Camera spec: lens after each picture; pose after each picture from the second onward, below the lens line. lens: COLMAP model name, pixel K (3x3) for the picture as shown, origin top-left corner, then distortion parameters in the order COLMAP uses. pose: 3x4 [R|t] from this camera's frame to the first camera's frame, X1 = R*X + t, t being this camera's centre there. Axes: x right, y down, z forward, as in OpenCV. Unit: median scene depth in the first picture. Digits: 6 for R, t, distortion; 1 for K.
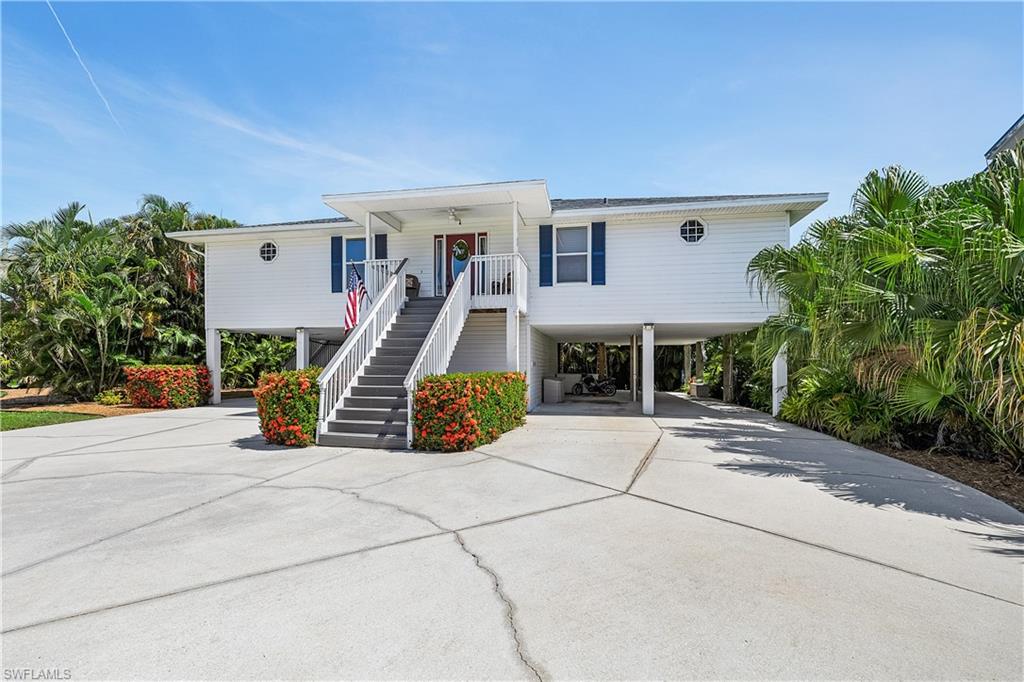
lens RADIAL K [[439.6, 0, 511.3], [0, 439.6, 362.1], [0, 0, 1]] dist [0.001299, 0.000220]
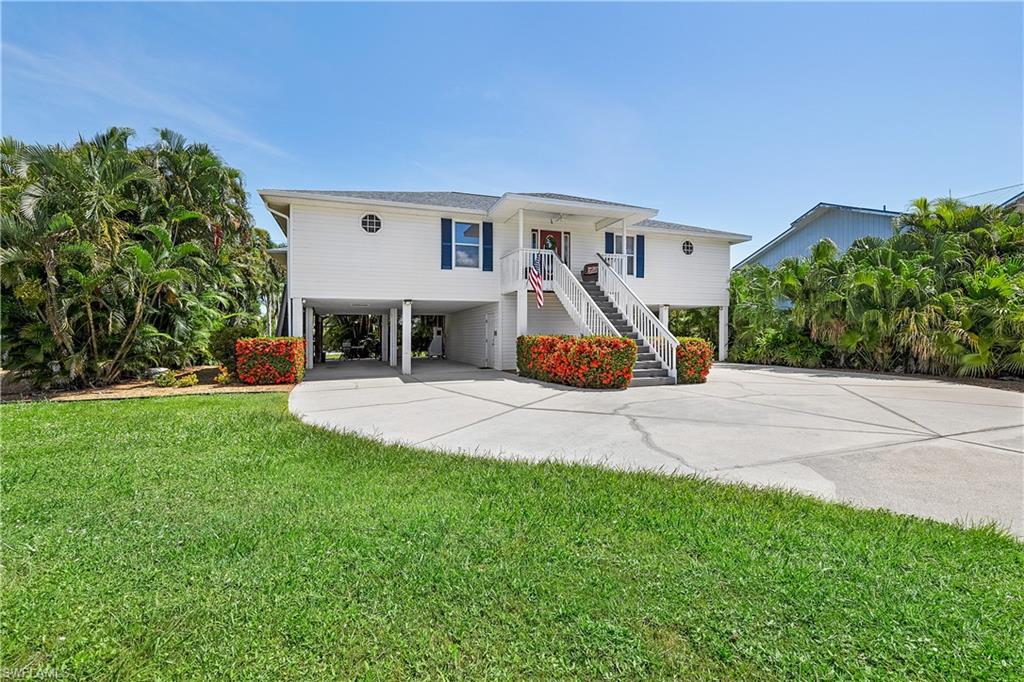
lens RADIAL K [[430.4, 0, 505.9], [0, 430.4, 342.3], [0, 0, 1]] dist [0.002032, 0.000205]
pose [[0.857735, -0.020999, 0.513662, -0.875077], [0.012508, 0.999722, 0.019983, 0.005586], [-0.513939, -0.010715, 0.857760, -0.005119]]
